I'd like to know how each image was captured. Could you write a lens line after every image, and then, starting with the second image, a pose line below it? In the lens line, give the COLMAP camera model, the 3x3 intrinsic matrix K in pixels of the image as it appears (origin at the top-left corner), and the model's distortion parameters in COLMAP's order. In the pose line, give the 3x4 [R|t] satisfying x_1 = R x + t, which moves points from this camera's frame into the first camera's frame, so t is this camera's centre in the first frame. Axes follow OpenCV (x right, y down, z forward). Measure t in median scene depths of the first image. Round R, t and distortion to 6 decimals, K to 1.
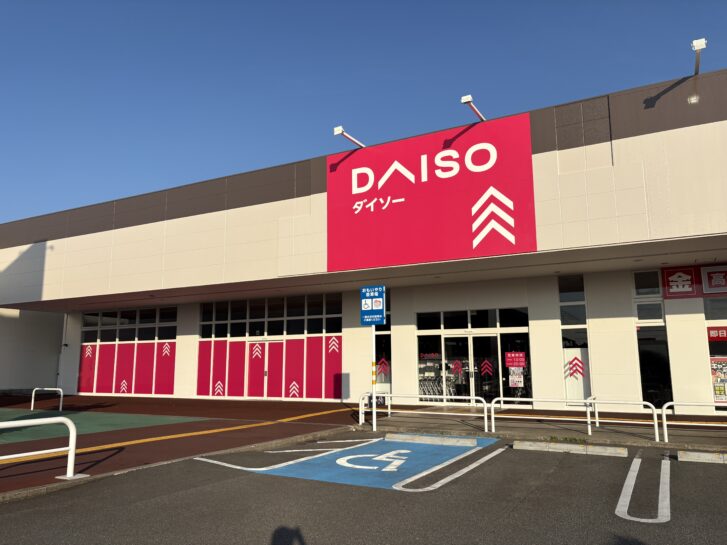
lens RADIAL K [[549.9, 0, 363.5], [0, 549.9, 272.5], [0, 0, 1]] dist [0.026618, -0.003757]
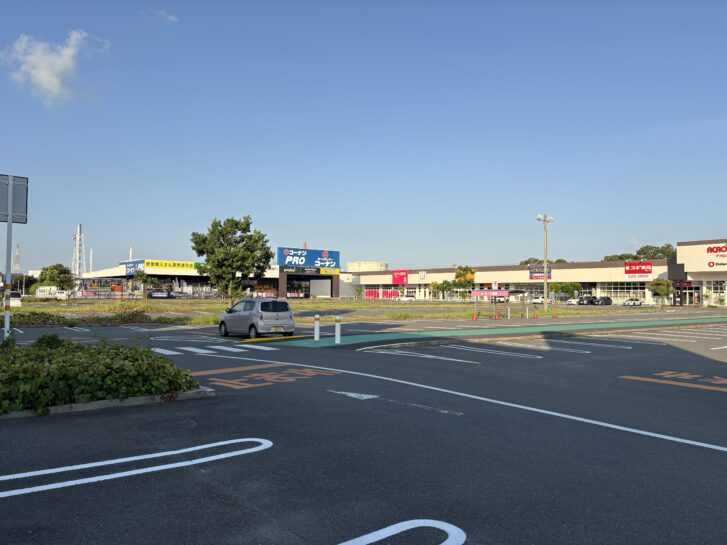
lens RADIAL K [[549.9, 0, 363.5], [0, 549.9, 272.5], [0, 0, 1]] dist [0.026618, -0.003757]
pose [[0.924418, -0.001971, -0.381377, 3.003874], [0.051619, 0.991432, 0.119995, -1.319604], [0.377872, -0.130611, 0.916599, -7.583711]]
